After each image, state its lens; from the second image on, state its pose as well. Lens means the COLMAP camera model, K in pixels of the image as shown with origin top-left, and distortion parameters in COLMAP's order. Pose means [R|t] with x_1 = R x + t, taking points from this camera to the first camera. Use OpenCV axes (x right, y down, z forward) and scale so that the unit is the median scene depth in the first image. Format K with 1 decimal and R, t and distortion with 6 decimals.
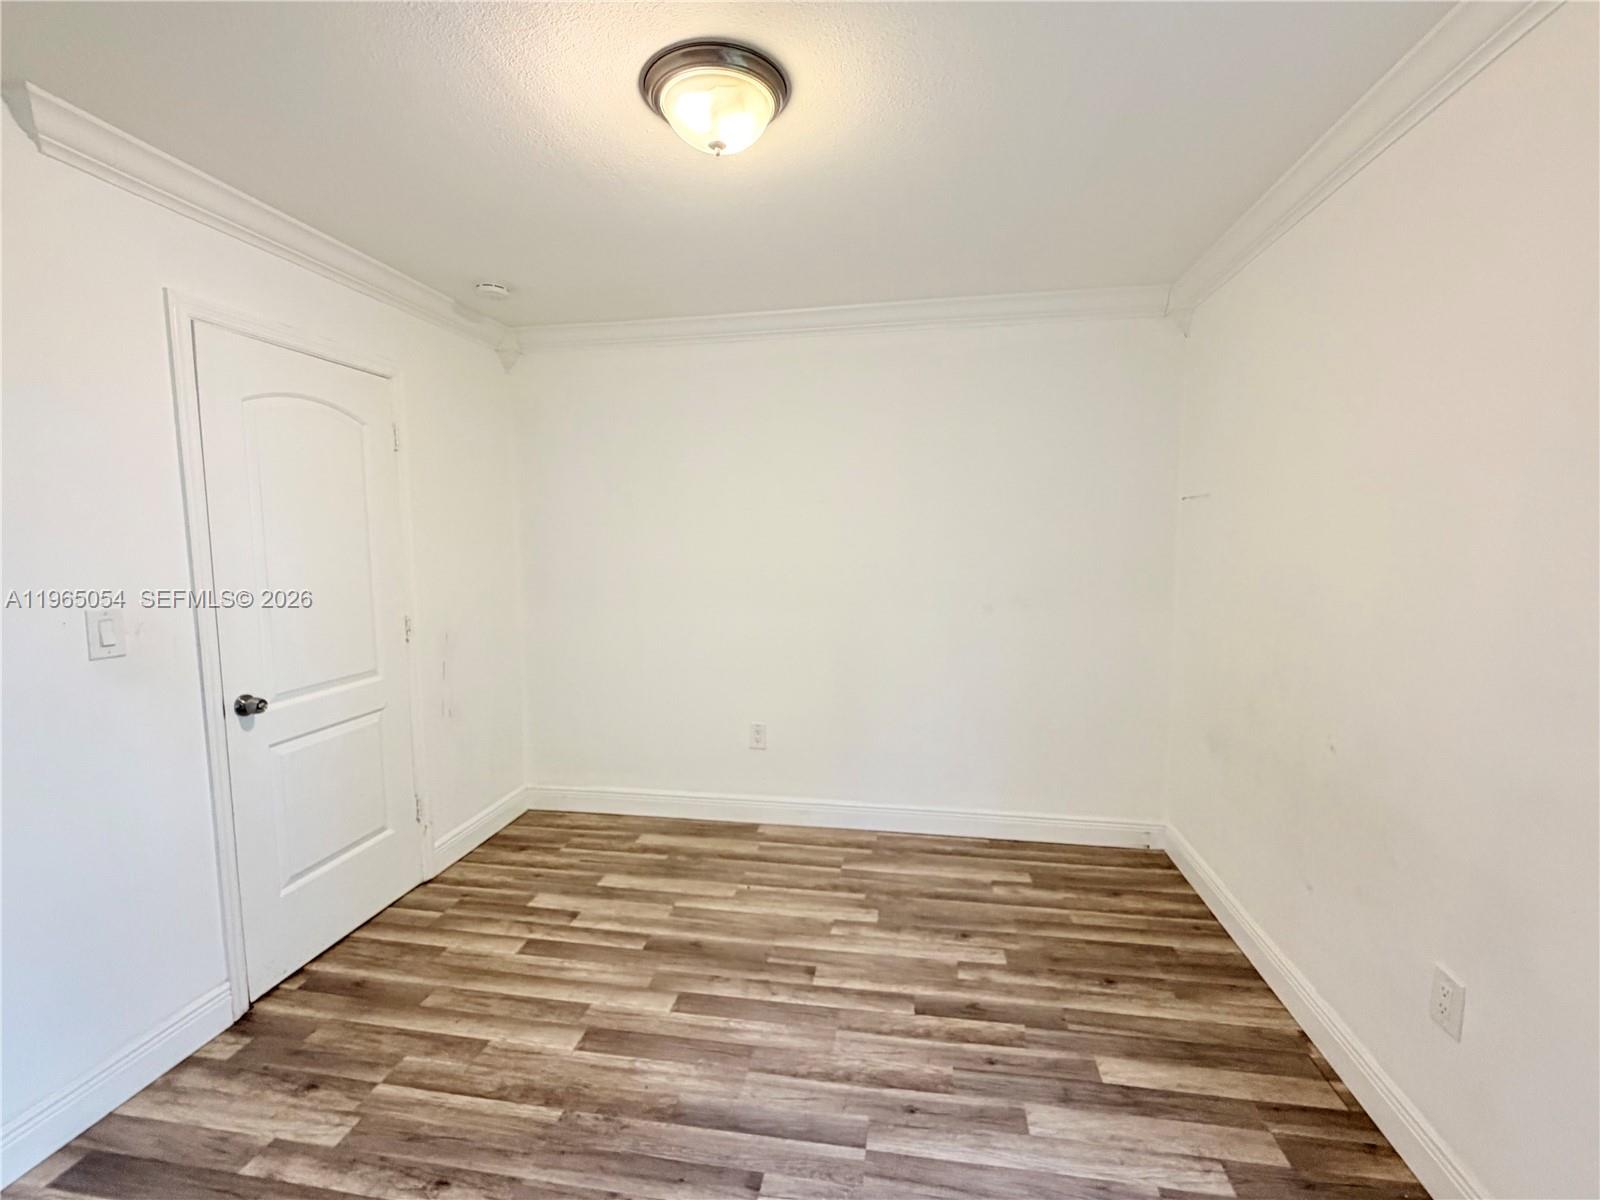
lens RADIAL K [[694.6, 0, 799.2], [0, 694.6, 604.8], [0, 0, 1]] dist [0.000233, -0.000015]
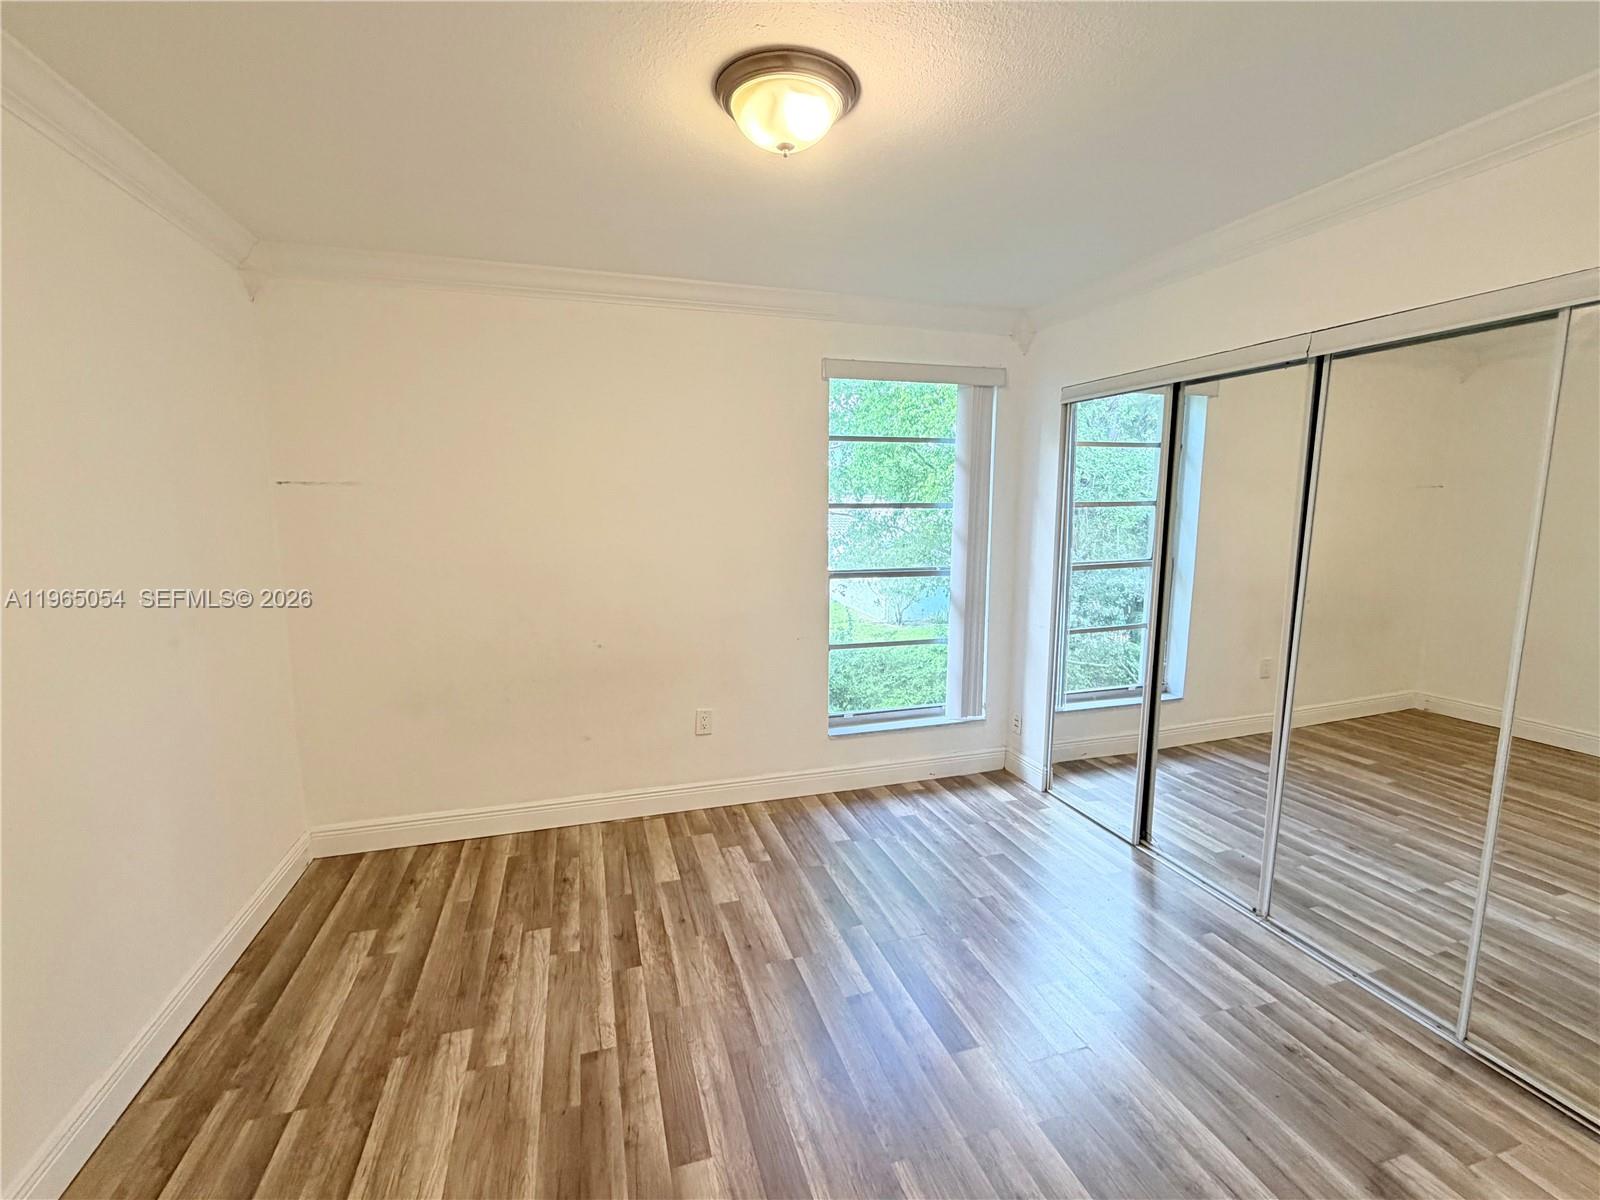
lens RADIAL K [[694.6, 0, 798.7], [0, 694.6, 596.7], [0, 0, 1]] dist [0.000233, -0.000015]
pose [[-0.446286, -0.112673, 0.887769, -0.766145], [0.094542, 0.980554, 0.171976, -0.127562], [-0.889882, 0.160682, -0.426955, 1.046917]]
